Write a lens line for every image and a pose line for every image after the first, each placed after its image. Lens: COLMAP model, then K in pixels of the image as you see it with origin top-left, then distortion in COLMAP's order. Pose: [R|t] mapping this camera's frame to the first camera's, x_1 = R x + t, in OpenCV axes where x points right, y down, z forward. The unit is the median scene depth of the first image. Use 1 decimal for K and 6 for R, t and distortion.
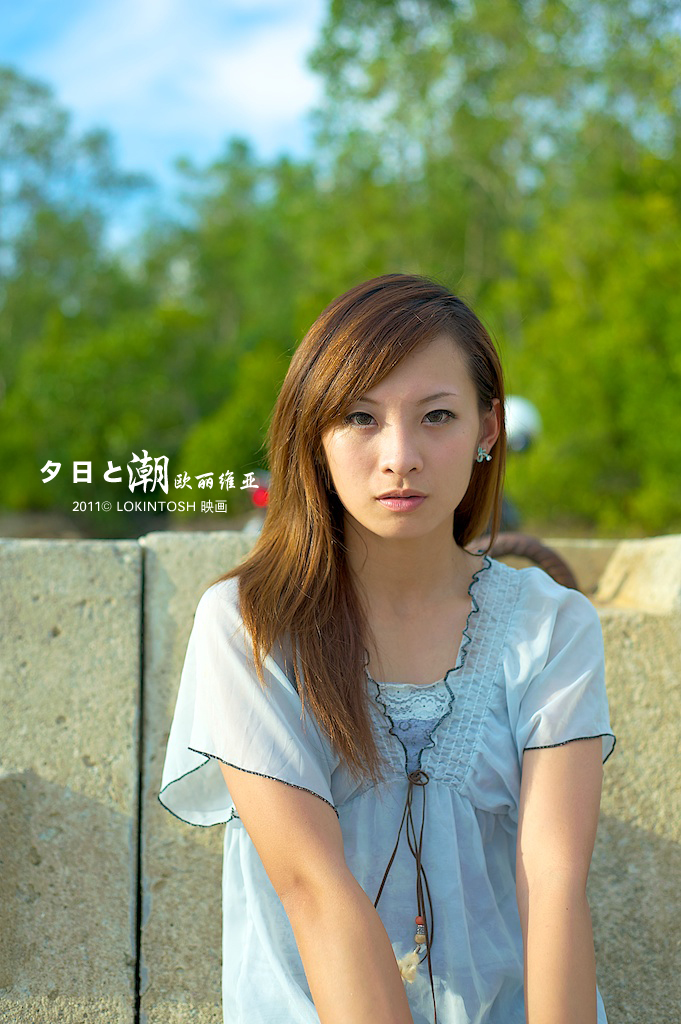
lens RADIAL K [[1671.6, 0, 340.5], [0, 1671.6, 512.0], [0, 0, 1]] dist [0.008269, -0.061470]
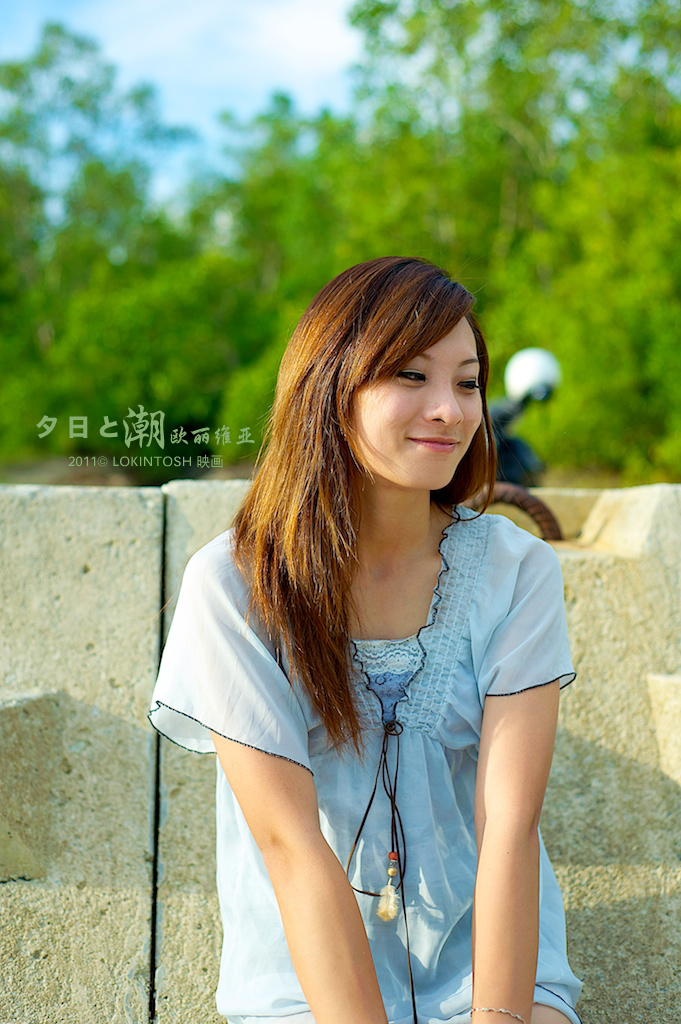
lens RADIAL K [[1671.6, 0, 340.5], [0, 1671.6, 512.0], [0, 0, 1]] dist [0.008269, -0.061470]
pose [[0.999486, 0.006075, -0.031484, 0.036151], [-0.004978, 0.999382, 0.034808, -0.006633], [0.031676, -0.034633, 0.998898, -0.116803]]
